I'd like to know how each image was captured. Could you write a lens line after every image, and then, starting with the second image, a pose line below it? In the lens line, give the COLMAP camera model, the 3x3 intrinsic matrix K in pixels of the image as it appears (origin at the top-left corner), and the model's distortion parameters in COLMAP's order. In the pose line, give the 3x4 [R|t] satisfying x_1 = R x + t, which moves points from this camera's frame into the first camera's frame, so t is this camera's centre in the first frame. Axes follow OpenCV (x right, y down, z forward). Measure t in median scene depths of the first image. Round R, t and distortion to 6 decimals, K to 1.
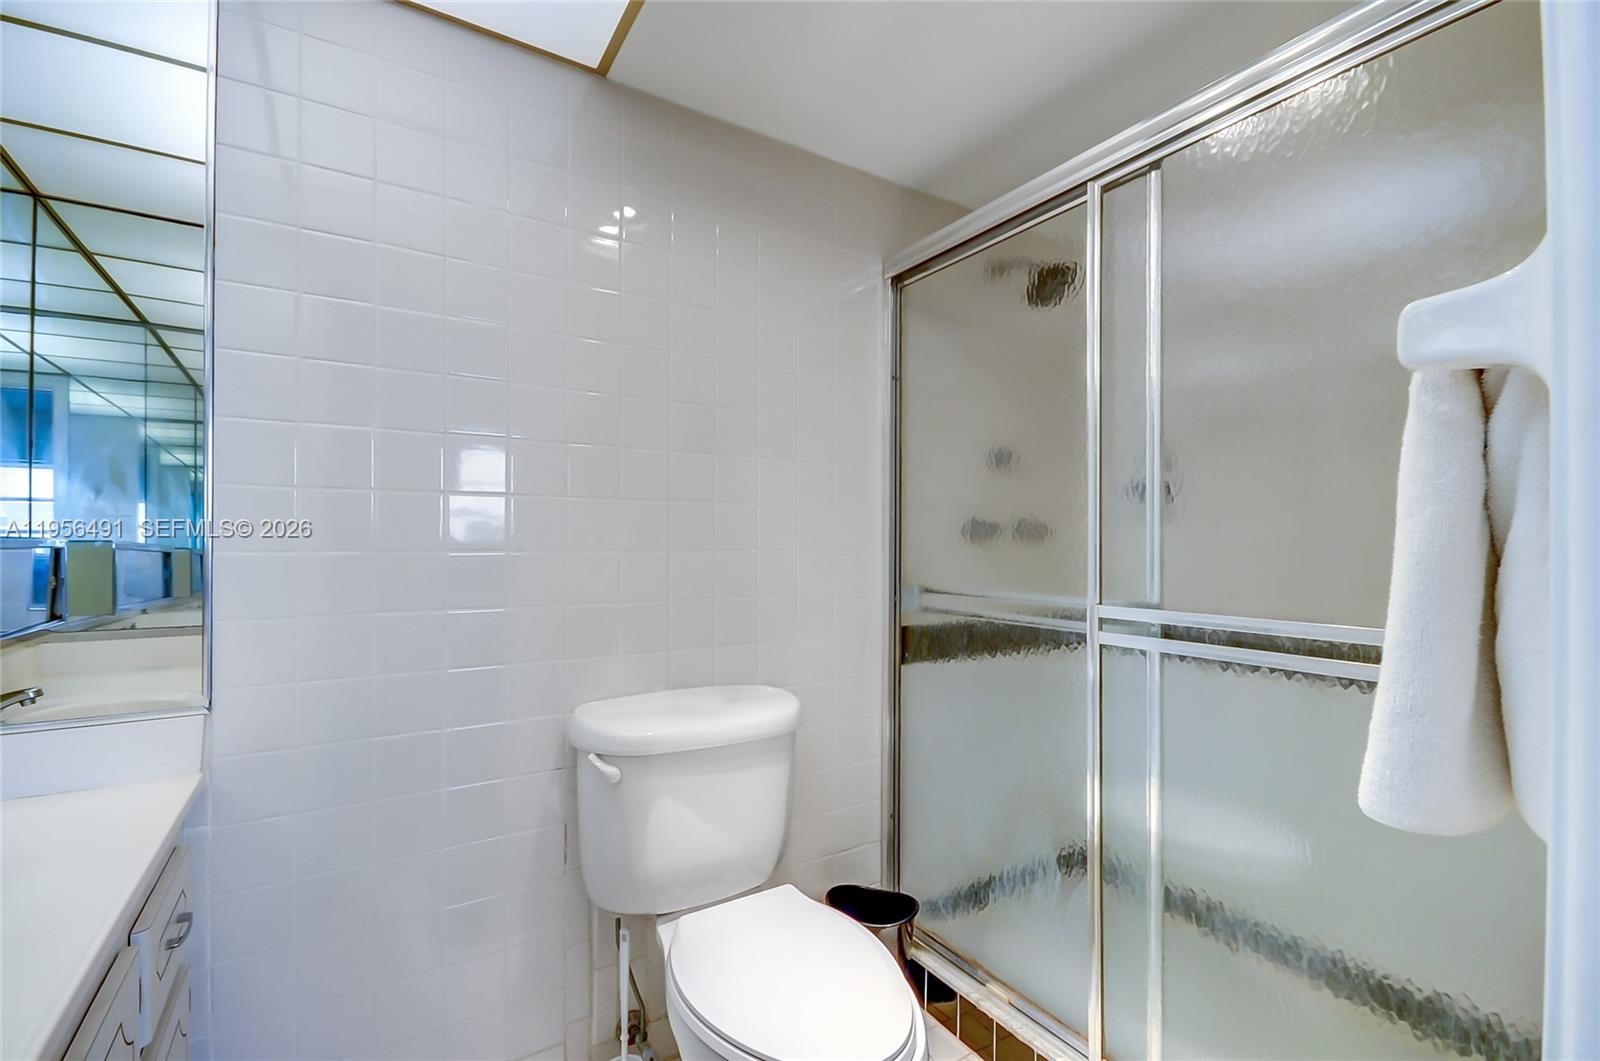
lens RADIAL K [[726.6, 0, 800.3], [0, 726.6, 540.4], [0, 0, 1]] dist [0.000519, -0.000691]
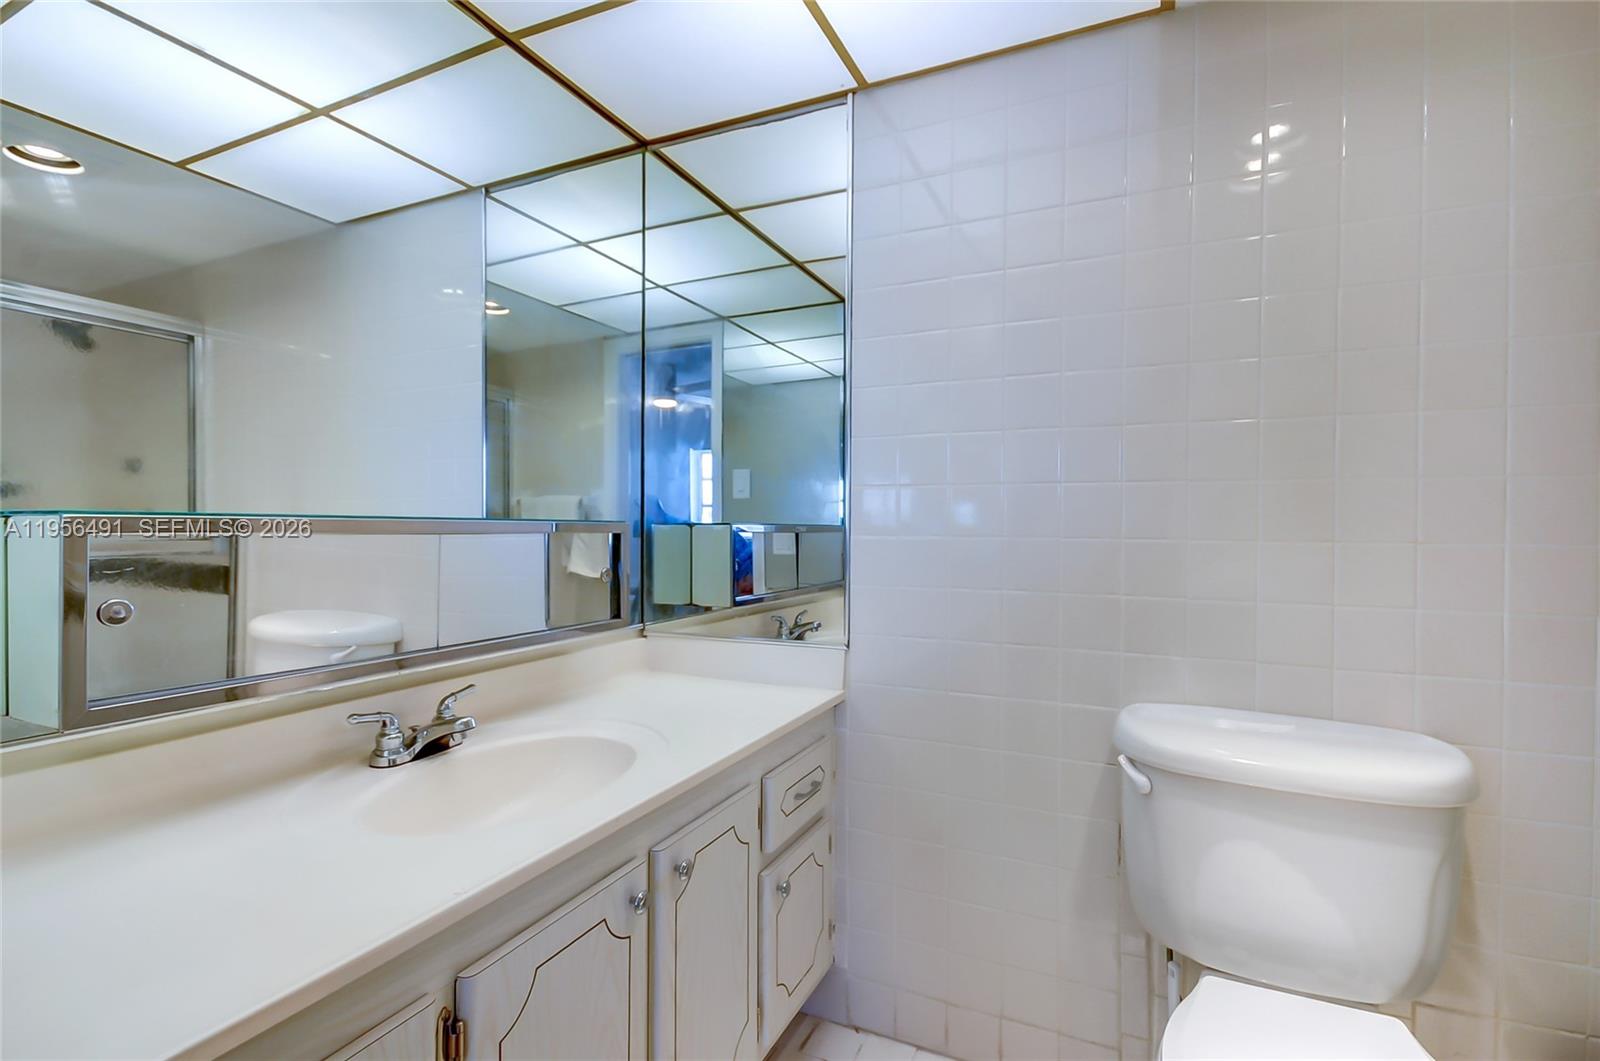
lens RADIAL K [[726.6, 0, 800.3], [0, 726.6, 540.4], [0, 0, 1]] dist [0.000519, -0.000691]
pose [[0.532264, 0.016048, -0.846426, 0.263032], [-0.004357, 0.999859, 0.016217, 0.003569], [0.846567, -0.004944, 0.532259, 0.142375]]
